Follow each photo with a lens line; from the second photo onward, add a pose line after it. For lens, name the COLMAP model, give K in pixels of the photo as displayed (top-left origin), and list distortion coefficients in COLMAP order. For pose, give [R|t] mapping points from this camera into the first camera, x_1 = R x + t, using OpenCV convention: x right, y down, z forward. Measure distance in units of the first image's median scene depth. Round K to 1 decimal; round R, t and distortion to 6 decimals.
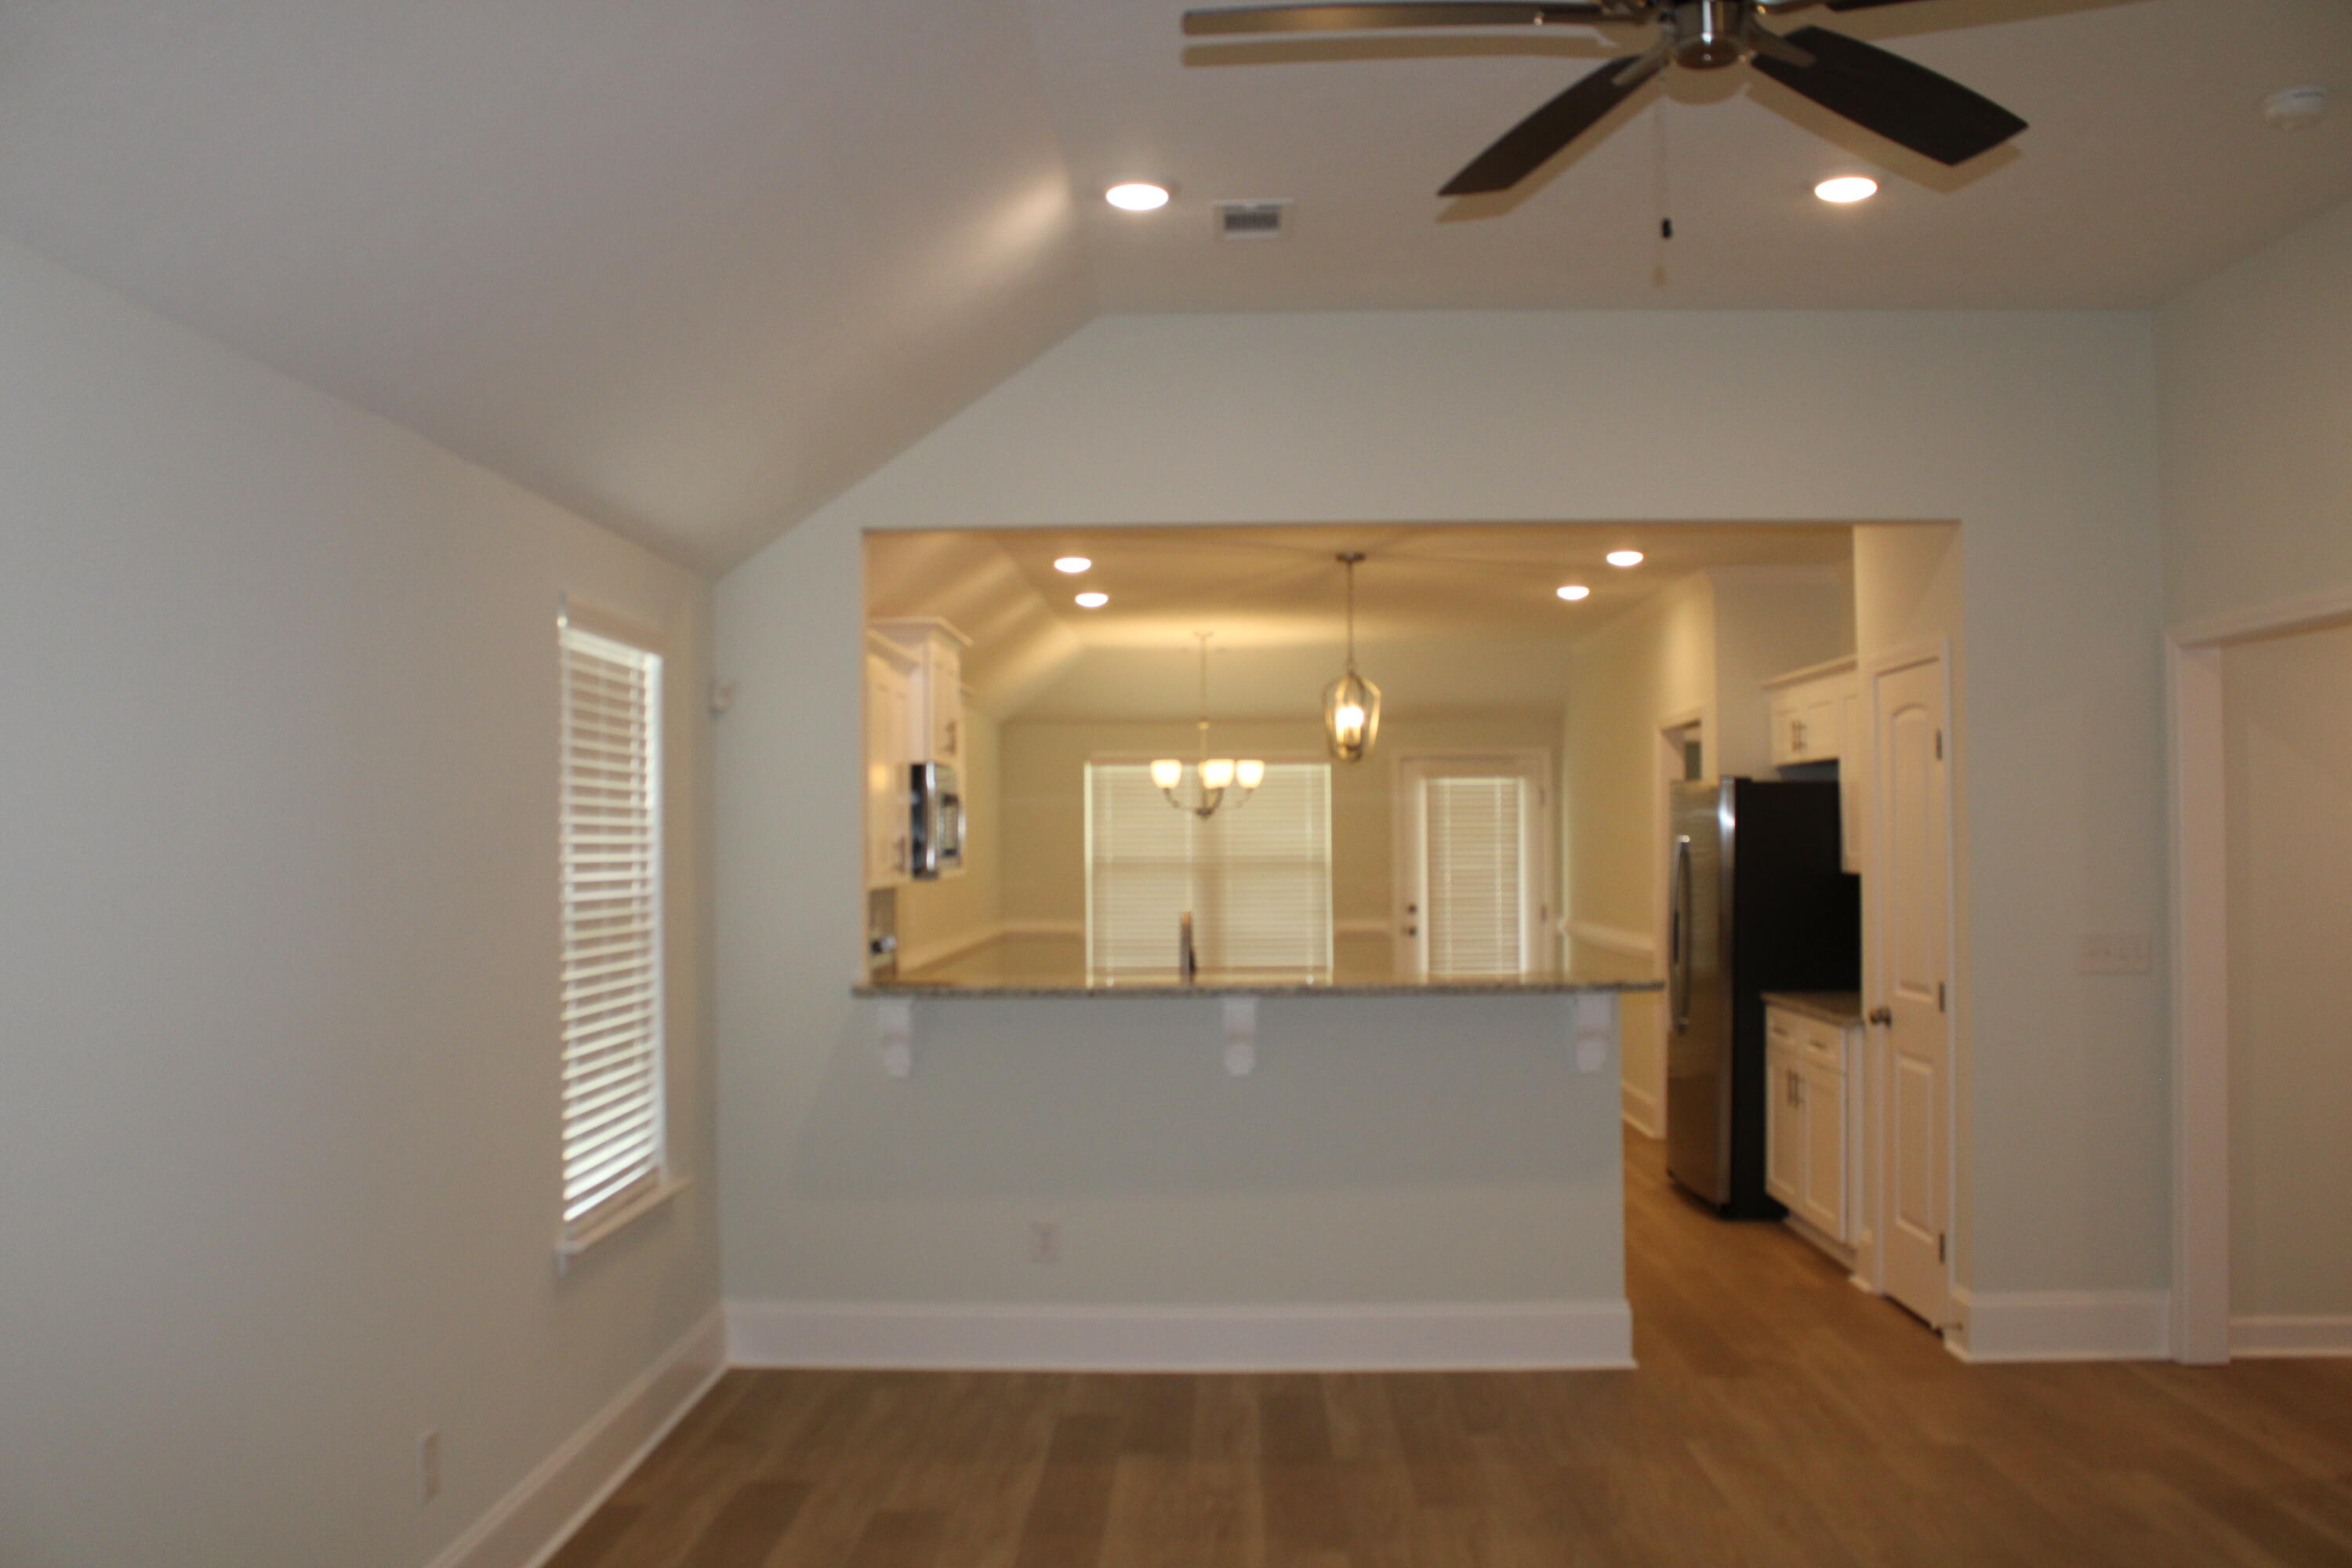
lens RADIAL K [[1973.2, 0, 1172.9], [0, 1973.2, 809.0], [0, 0, 1]] dist [-0.157996, 0.139761]
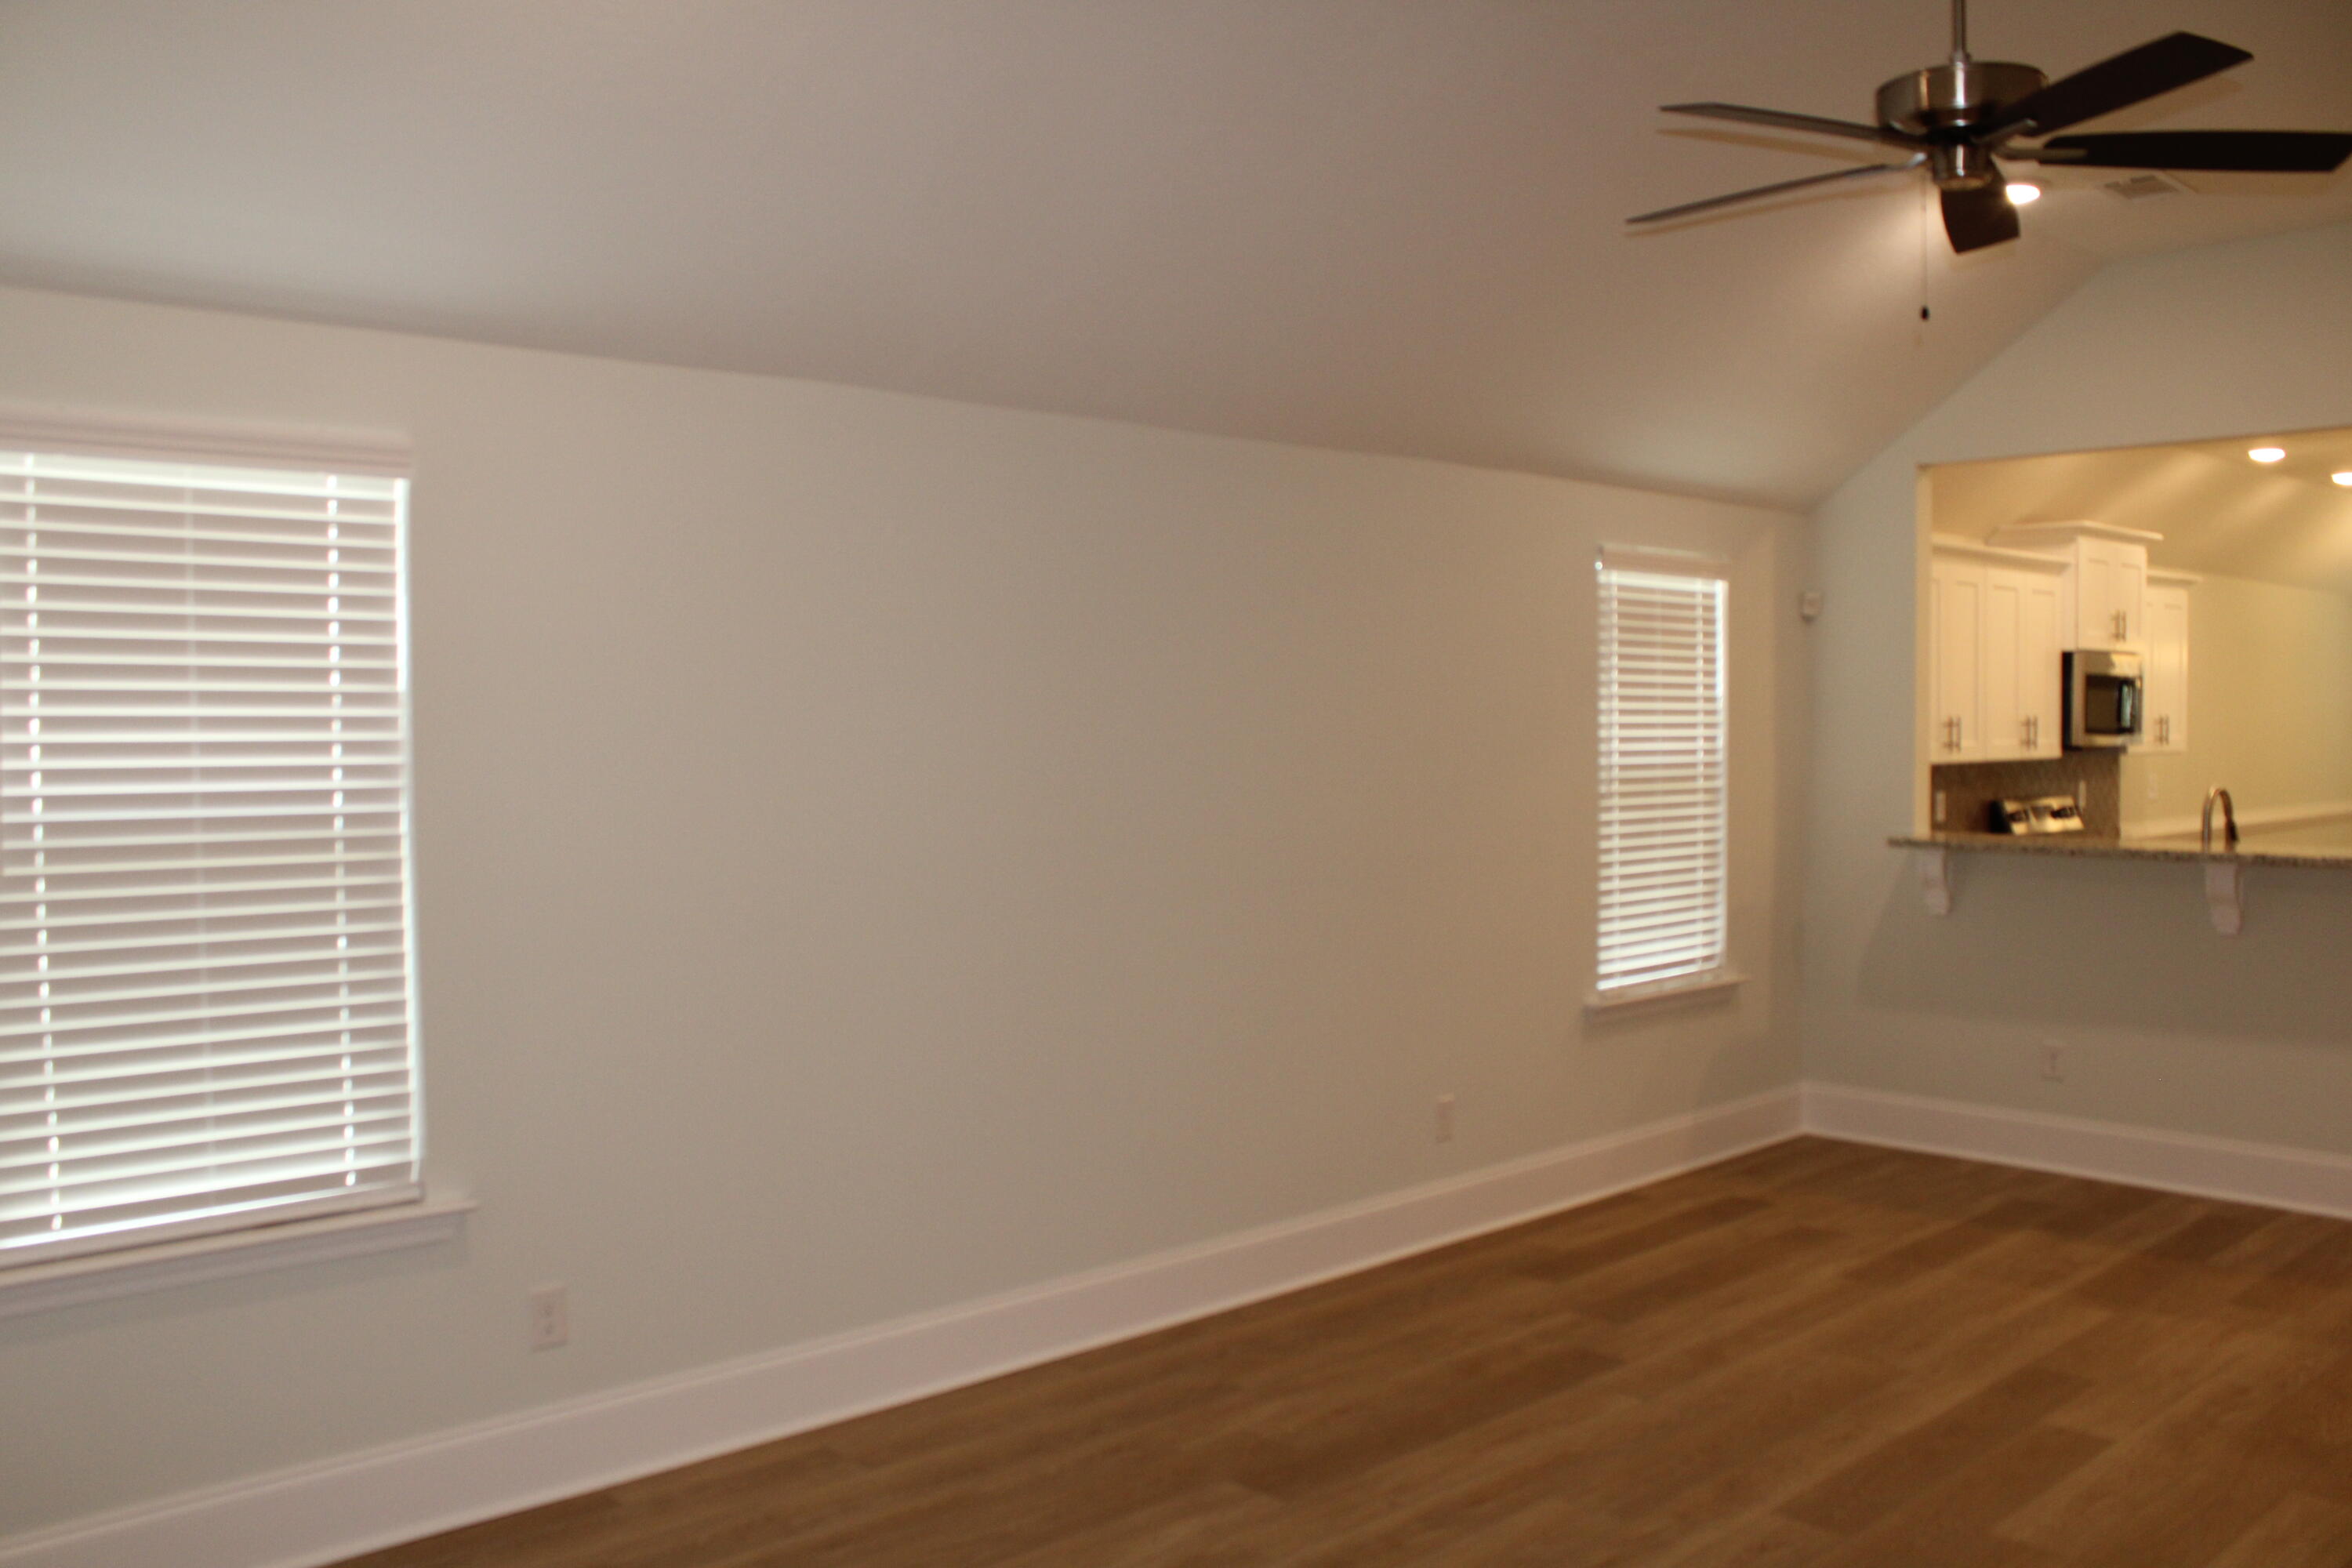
lens RADIAL K [[1973.2, 0, 1172.9], [0, 1973.2, 809.0], [0, 0, 1]] dist [-0.157996, 0.139761]
pose [[0.702060, 0.034822, -0.711266, 0.304289], [0.012544, 0.998044, 0.061243, -0.007016], [0.712008, -0.051918, 0.700250, -0.143620]]
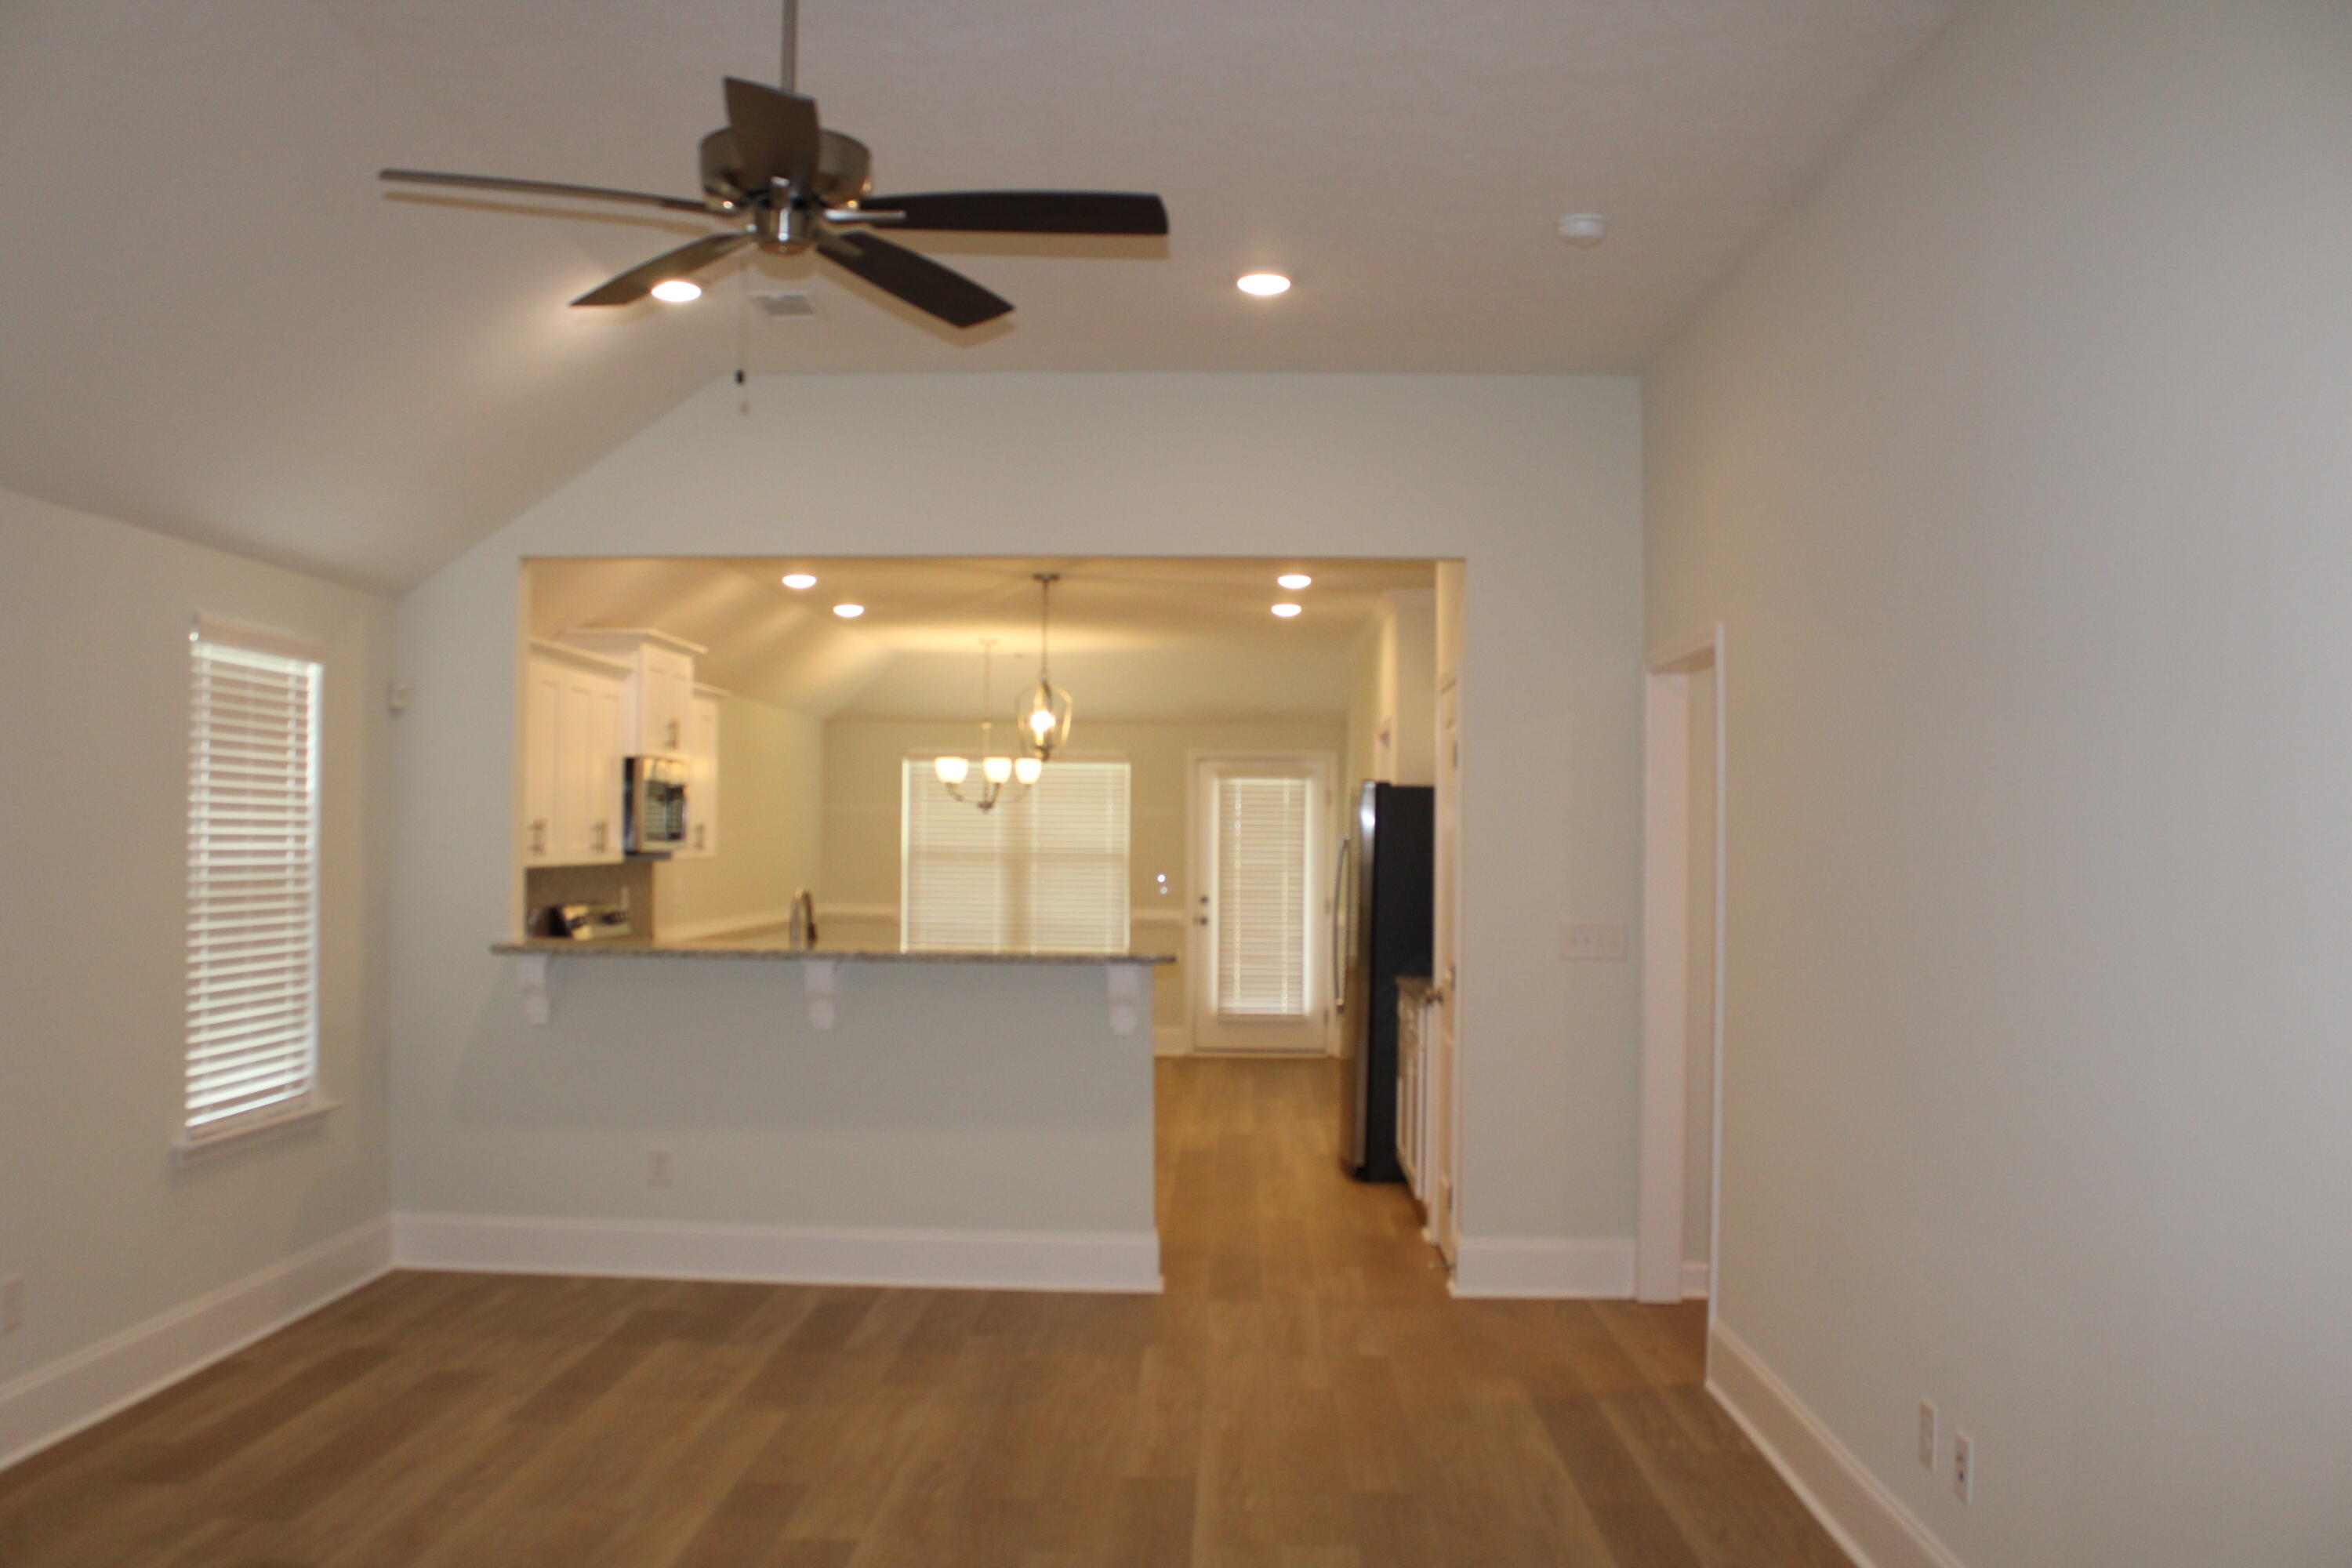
lens RADIAL K [[1973.2, 0, 1172.9], [0, 1973.2, 809.0], [0, 0, 1]] dist [-0.157996, 0.139761]
pose [[0.999831, 0.017916, -0.004018, 0.194732], [-0.017907, 0.999837, 0.002185, -0.001150], [0.004057, -0.002112, 0.999990, -0.129296]]
